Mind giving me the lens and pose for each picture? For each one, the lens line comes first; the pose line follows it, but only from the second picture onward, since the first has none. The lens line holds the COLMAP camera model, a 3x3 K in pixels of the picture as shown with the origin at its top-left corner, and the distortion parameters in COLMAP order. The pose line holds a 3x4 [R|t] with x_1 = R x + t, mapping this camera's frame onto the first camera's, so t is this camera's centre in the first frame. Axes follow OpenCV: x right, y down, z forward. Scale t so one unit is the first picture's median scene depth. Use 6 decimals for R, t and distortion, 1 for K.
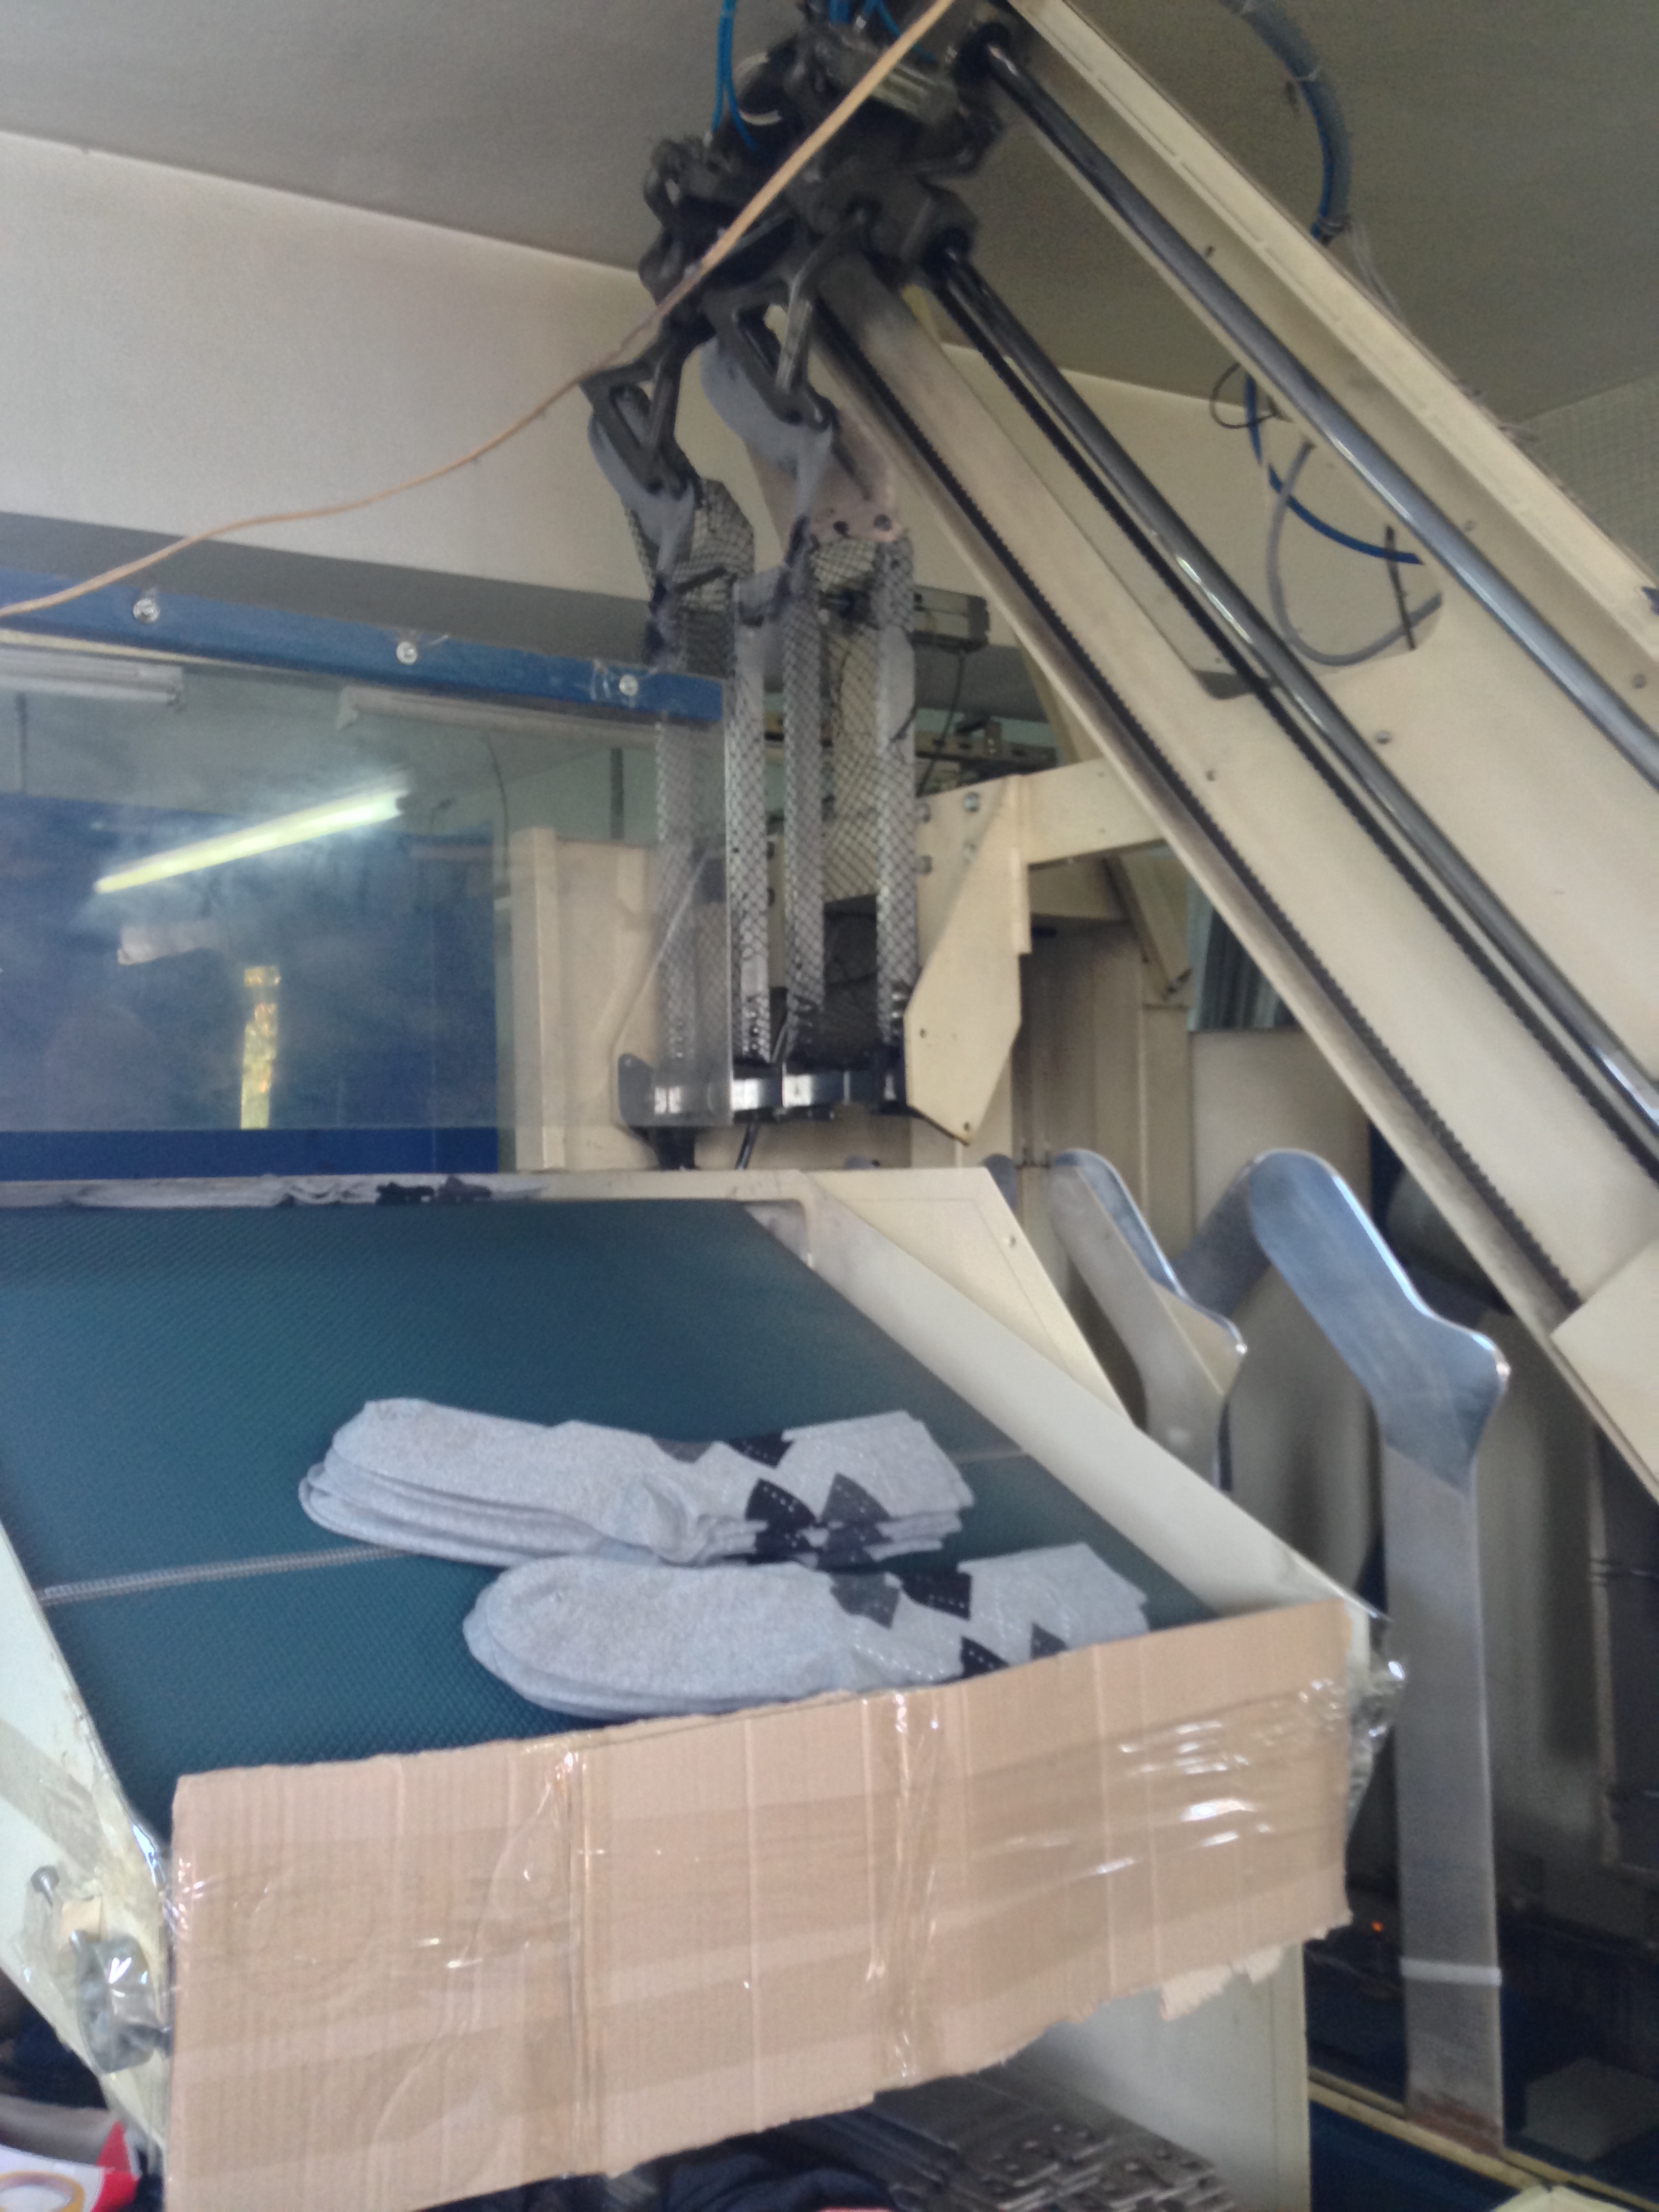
lens RADIAL K [[2036.5, 0, 839.5], [0, 2036.5, 1089.5], [0, 0, 1]] dist [0.035418, 0.000000]
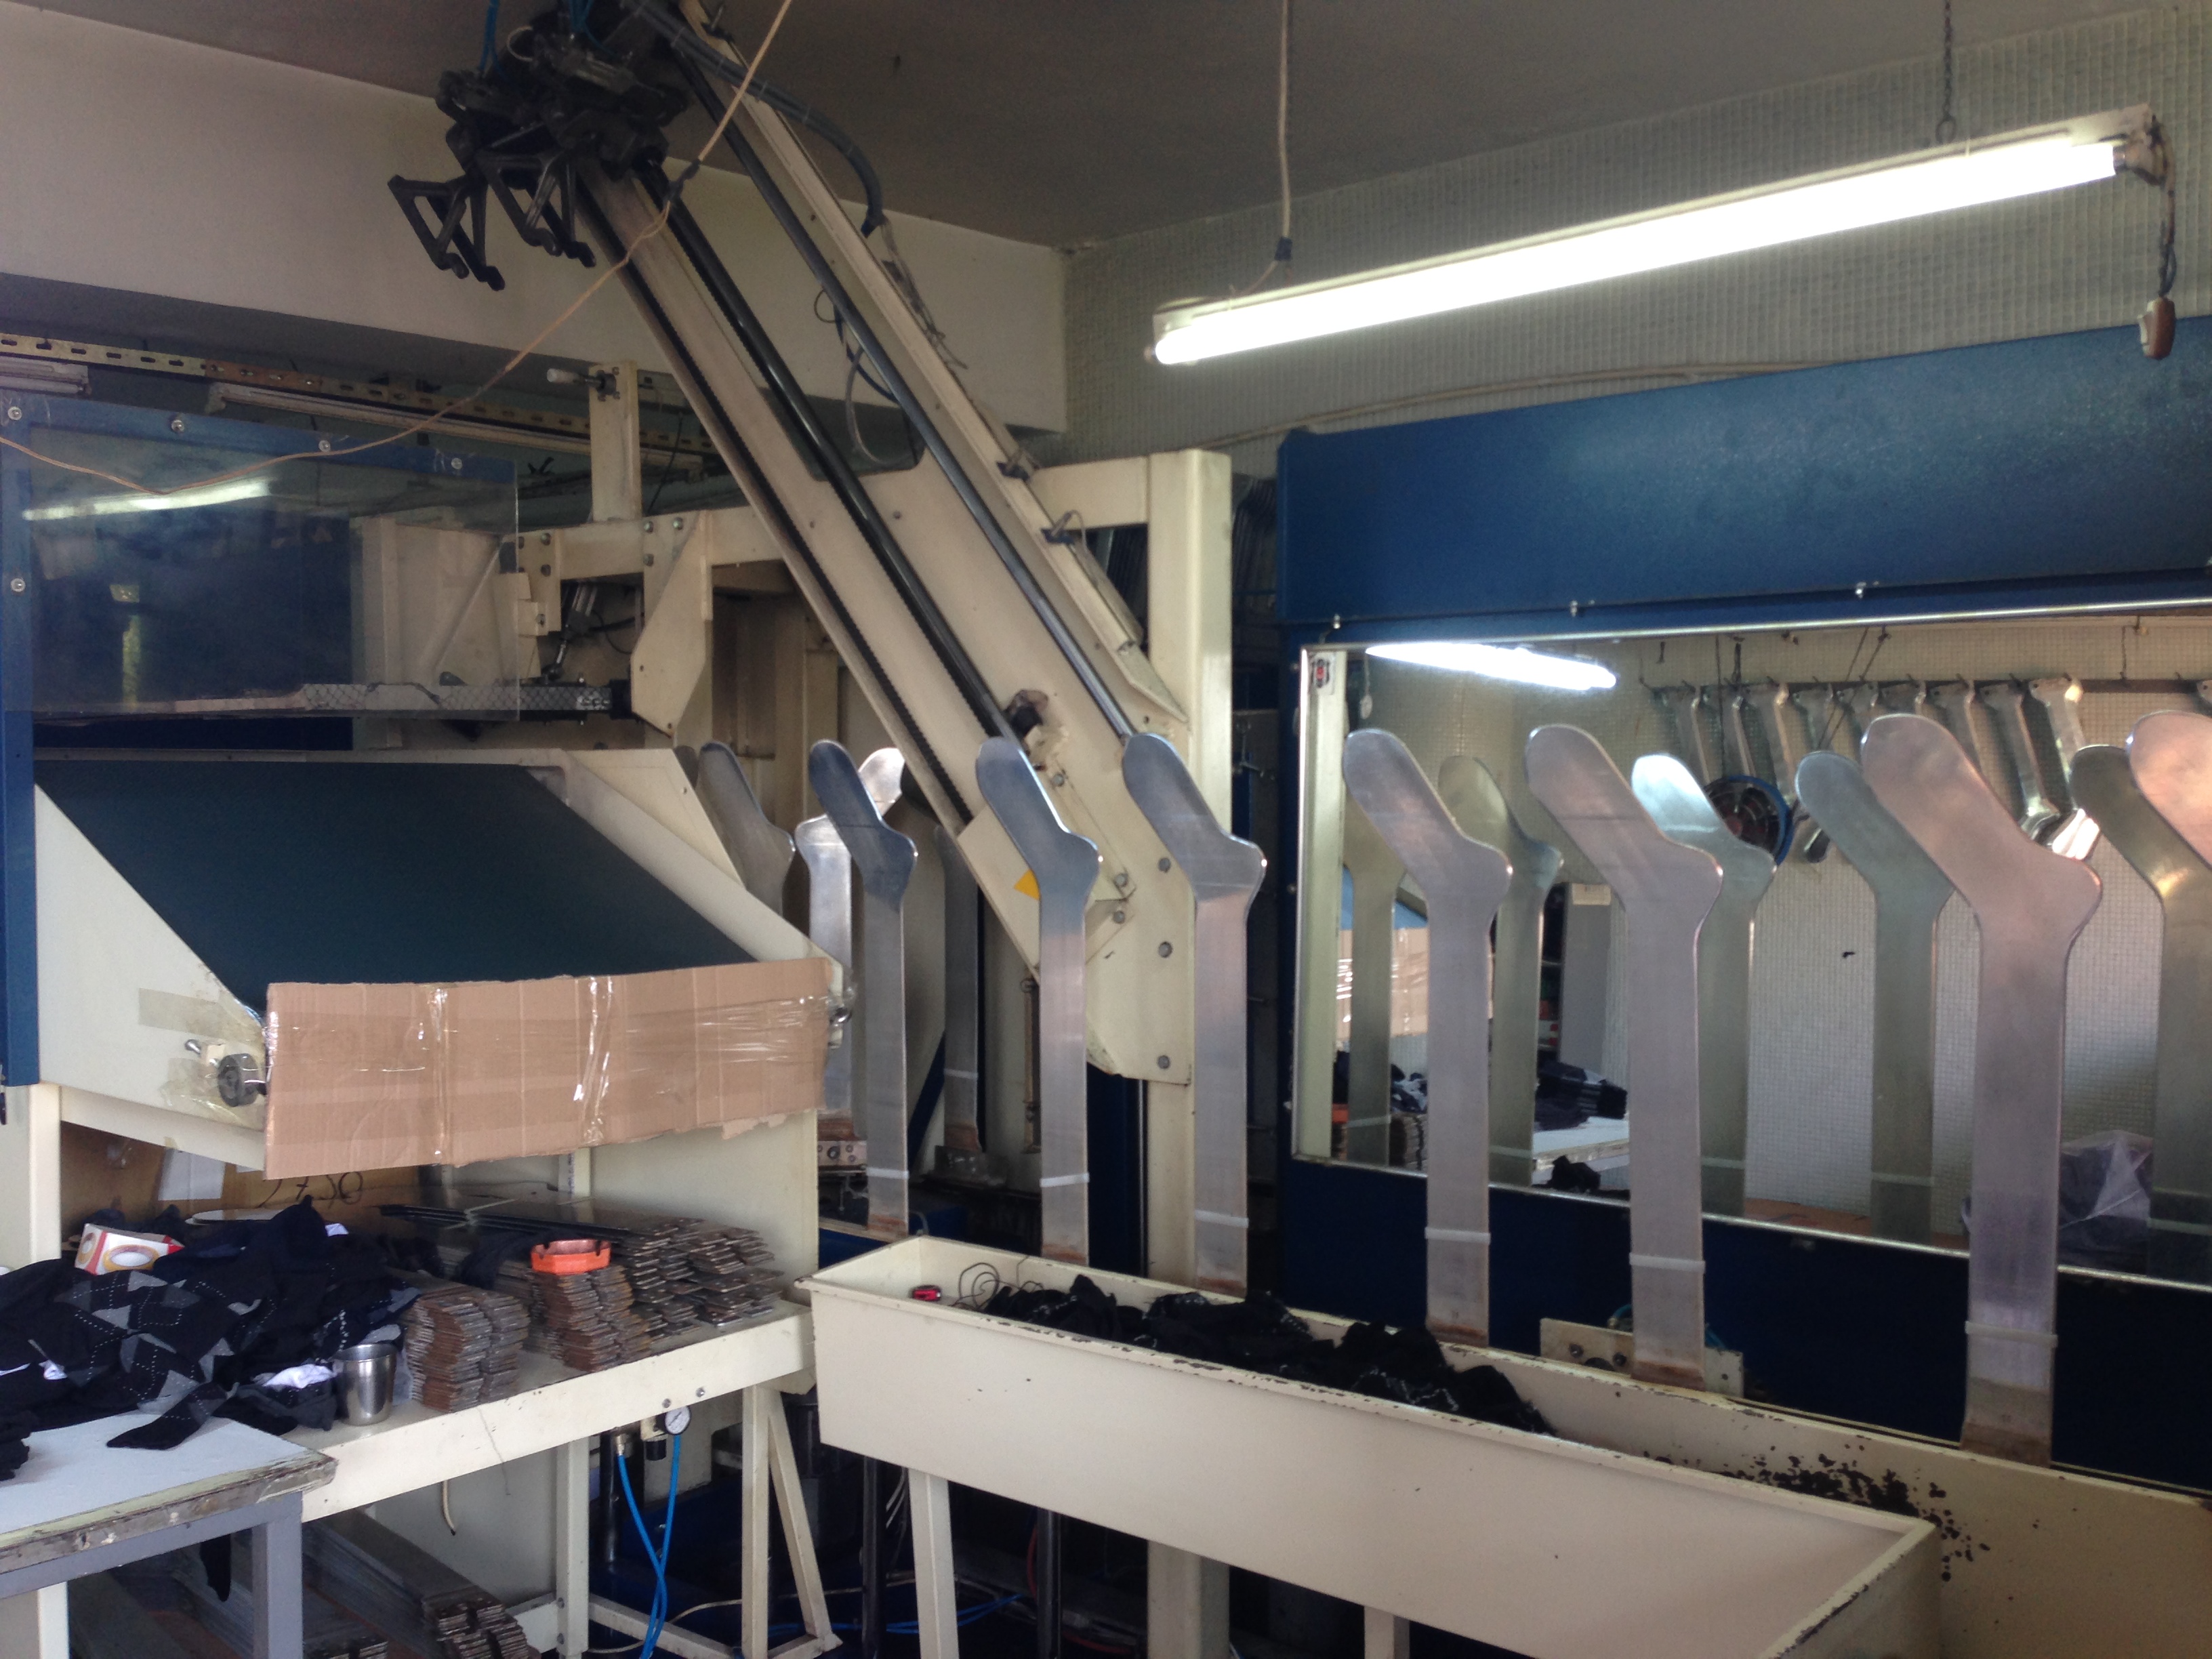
lens RADIAL K [[2036.5, 0, 1136.7], [0, 2036.5, 829.1], [0, 0, 1]] dist [0.035418, 0.000000]
pose [[0.972339, 0.011212, 0.233306, 0.062214], [-0.025805, 0.997889, 0.059593, -0.008411], [-0.232146, -0.063965, 0.970576, -0.941437]]
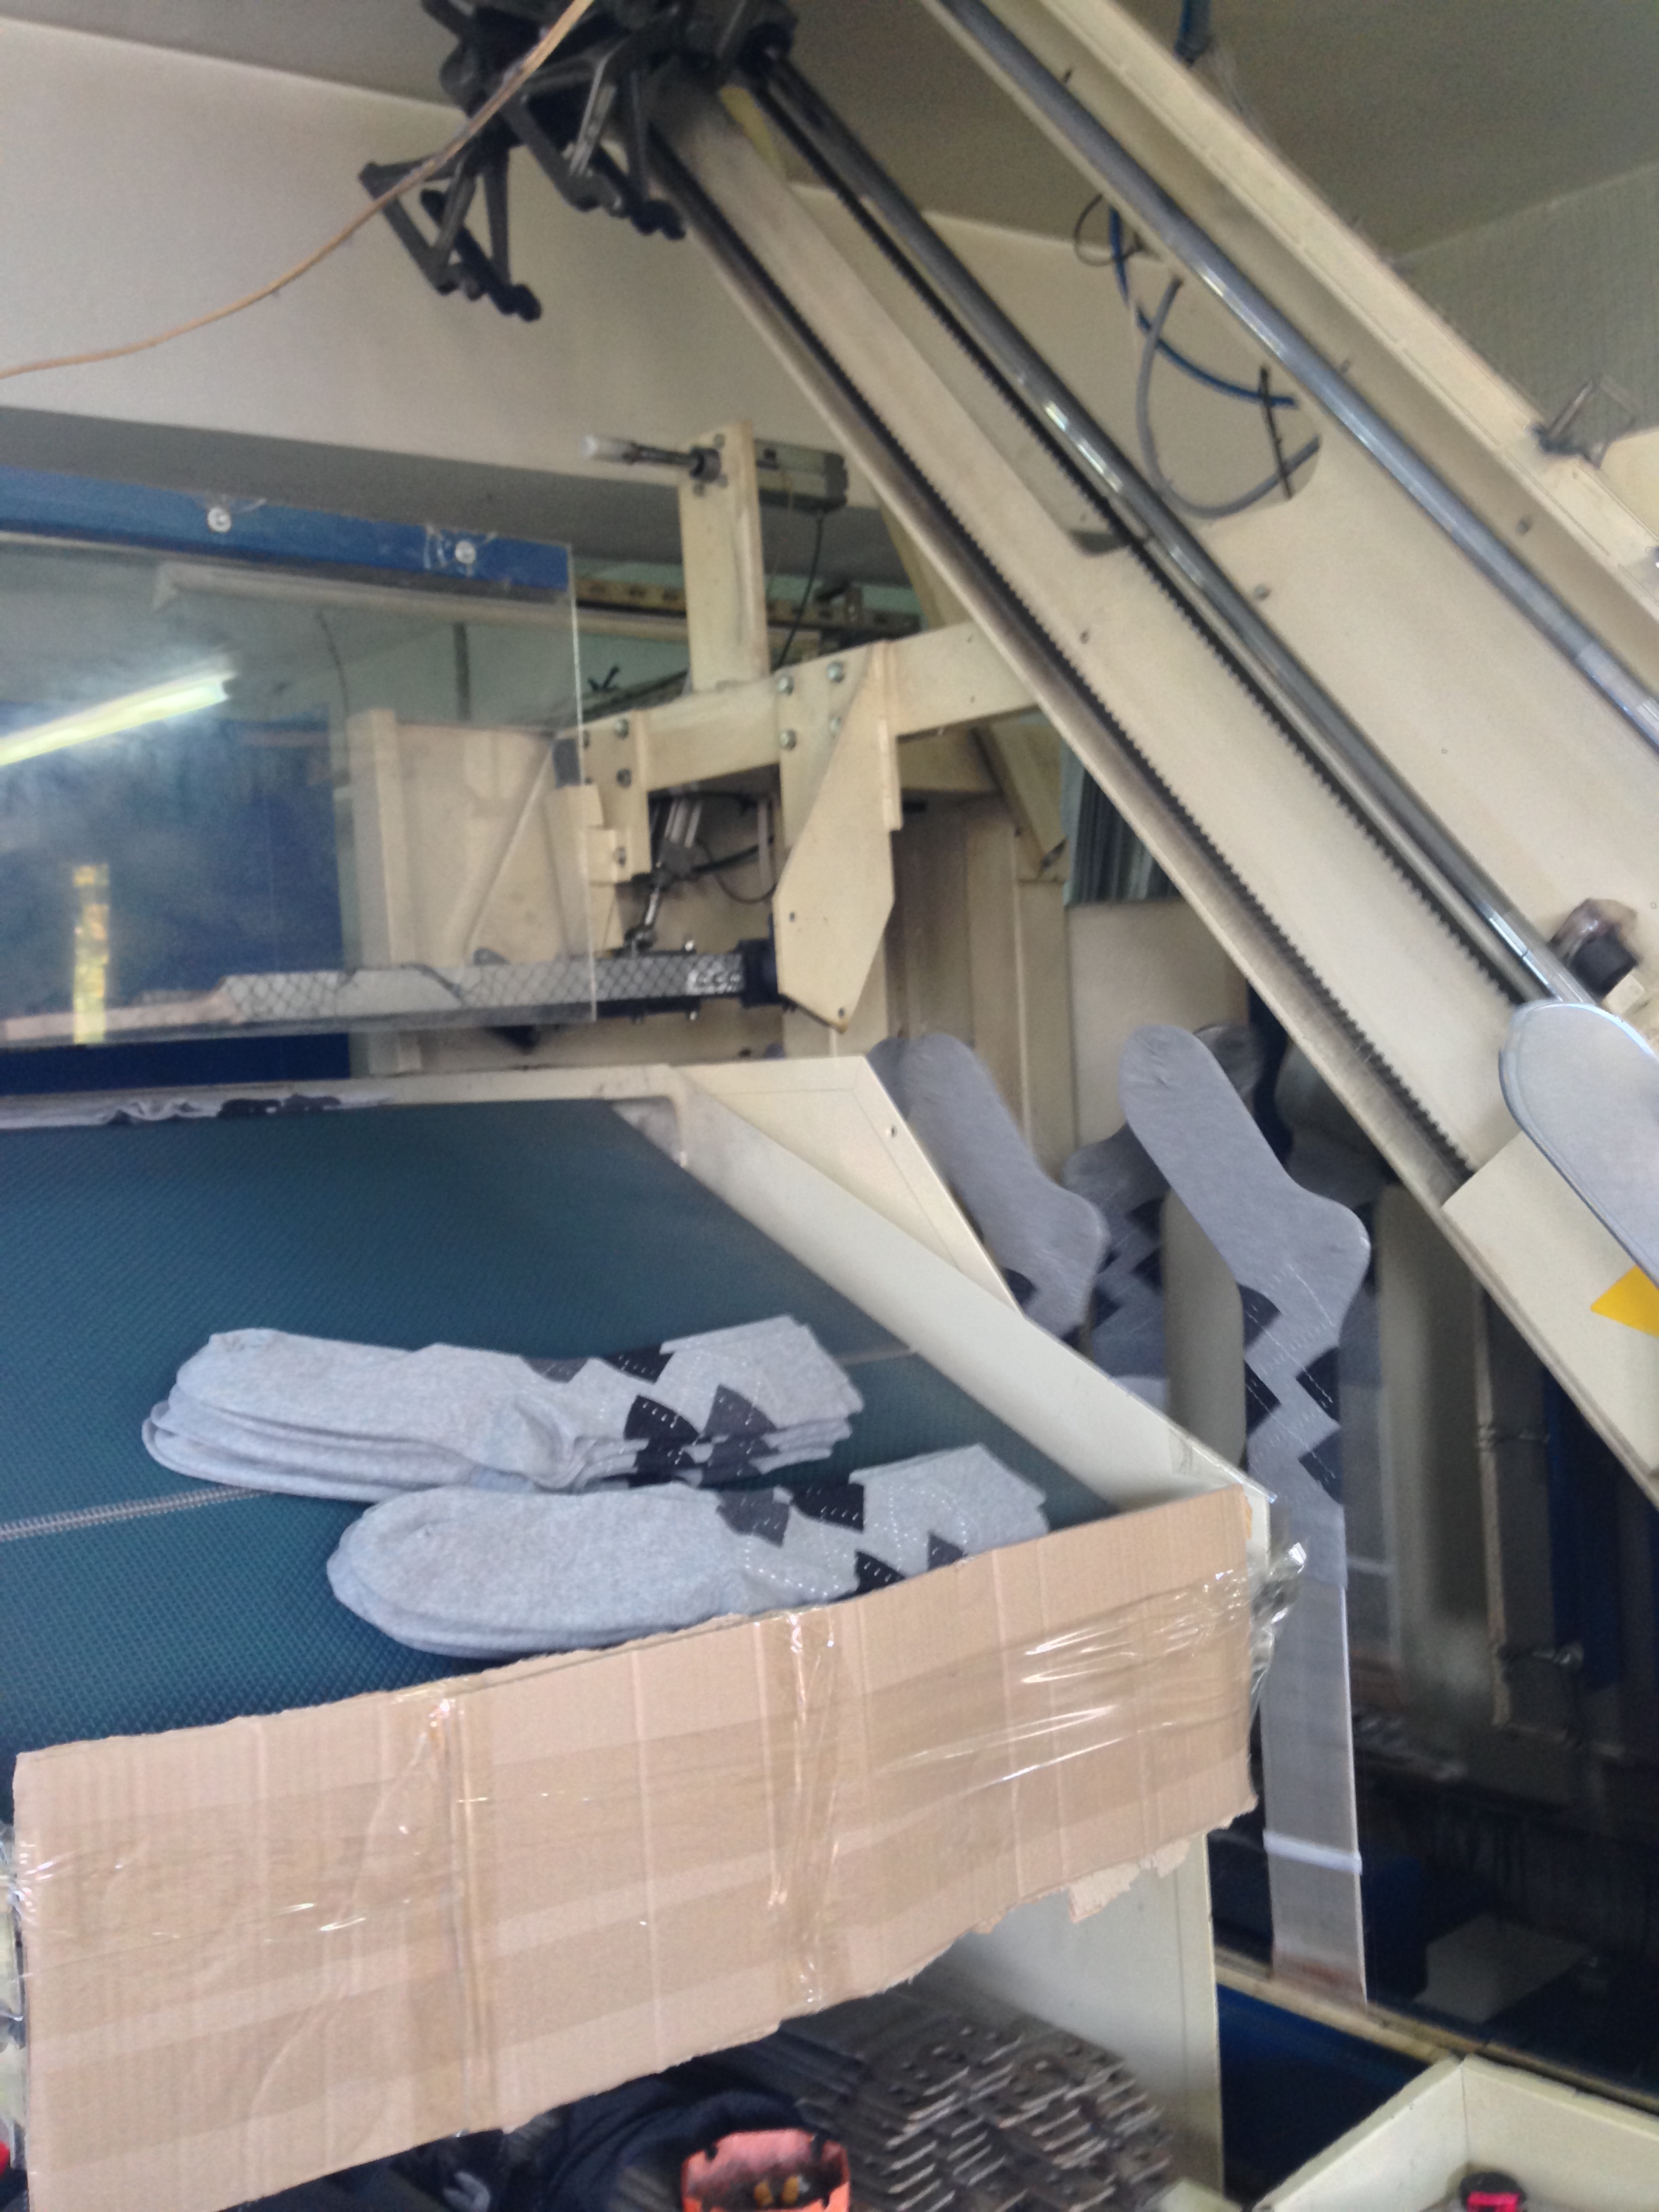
lens RADIAL K [[2036.5, 0, 813.3], [0, 2036.5, 1100.1], [0, 0, 1]] dist [0.035418, 0.000000]
pose [[0.998164, -0.035817, 0.048843, 0.000717], [0.032675, 0.997435, 0.063679, -0.002961], [-0.050998, -0.061966, 0.996774, 0.048252]]
